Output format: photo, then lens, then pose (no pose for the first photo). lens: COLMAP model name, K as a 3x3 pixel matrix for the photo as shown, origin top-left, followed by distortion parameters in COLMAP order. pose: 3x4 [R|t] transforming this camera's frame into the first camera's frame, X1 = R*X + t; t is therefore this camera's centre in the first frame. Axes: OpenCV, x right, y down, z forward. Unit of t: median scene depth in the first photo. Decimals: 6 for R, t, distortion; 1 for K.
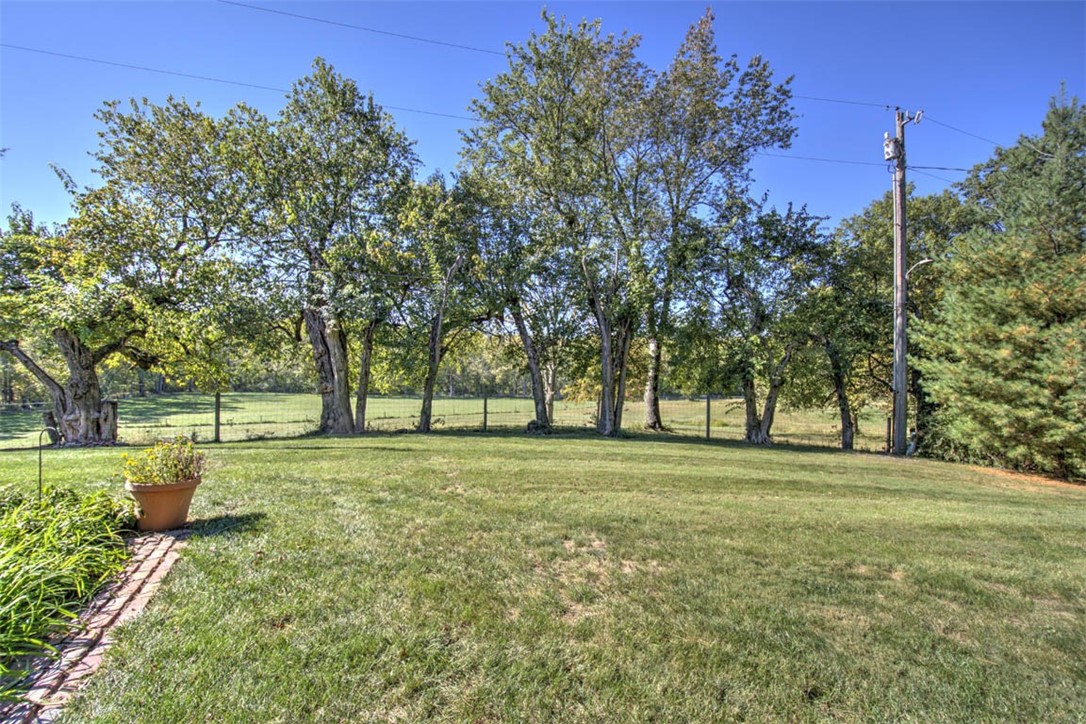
lens RADIAL K [[478.3, 0, 543.0], [0, 478.3, 362.0], [0, 0, 1]] dist [-0.001447, -0.000097]
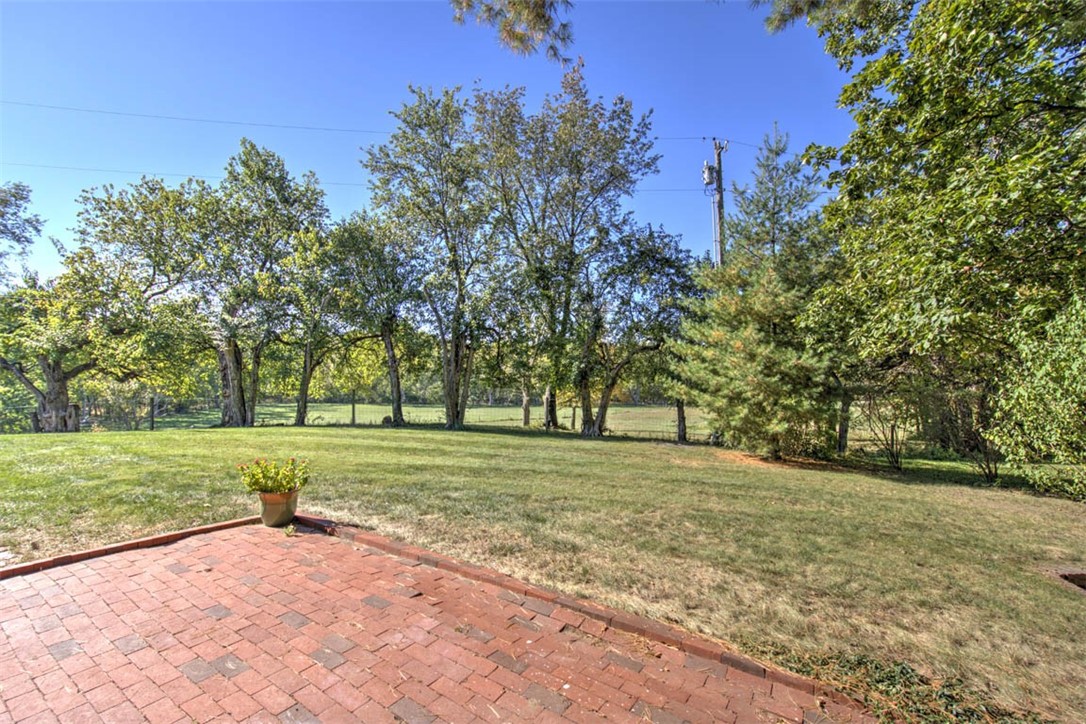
lens RADIAL K [[478.3, 0, 543.0], [0, 478.3, 362.0], [0, 0, 1]] dist [-0.001447, -0.000097]
pose [[0.991445, -0.023468, -0.128399, 0.474221], [0.021084, 0.999580, -0.019894, 0.010839], [0.128812, 0.017016, 0.991523, -0.163474]]
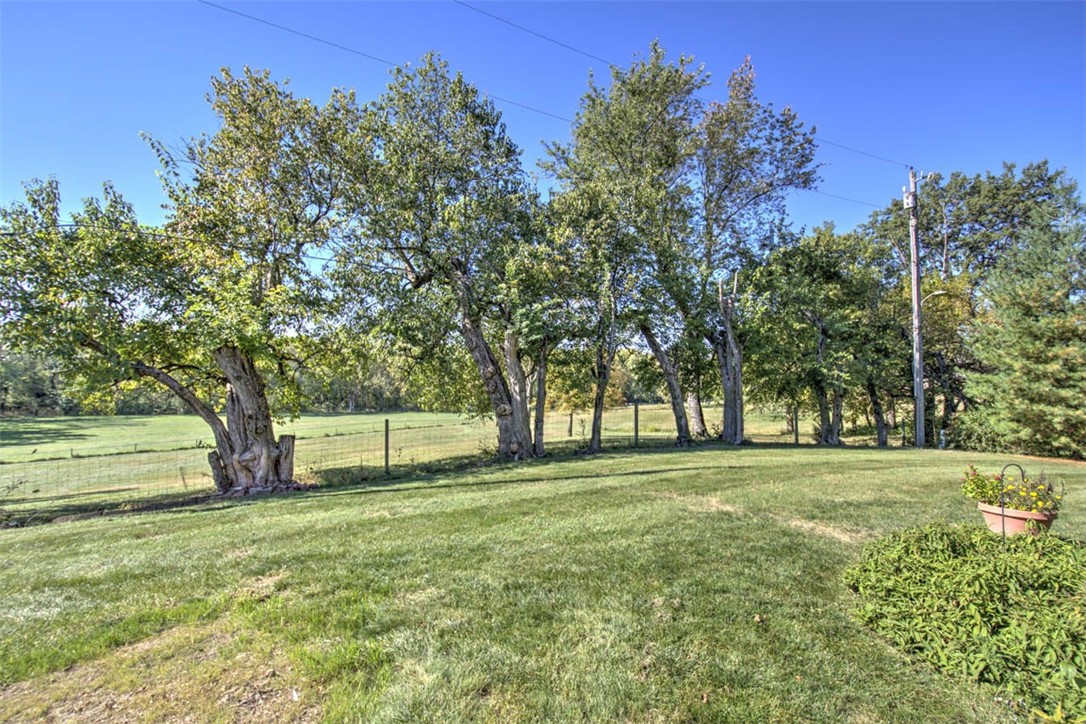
lens RADIAL K [[484.6, 0, 543.0], [0, 484.6, 362.0], [0, 0, 1]] dist [0.004242, 0.000402]
pose [[0.962887, -0.005576, 0.269846, -0.521521], [0.010796, 0.999782, -0.017867, -0.016705], [-0.269688, 0.020118, 0.962738, 0.055496]]
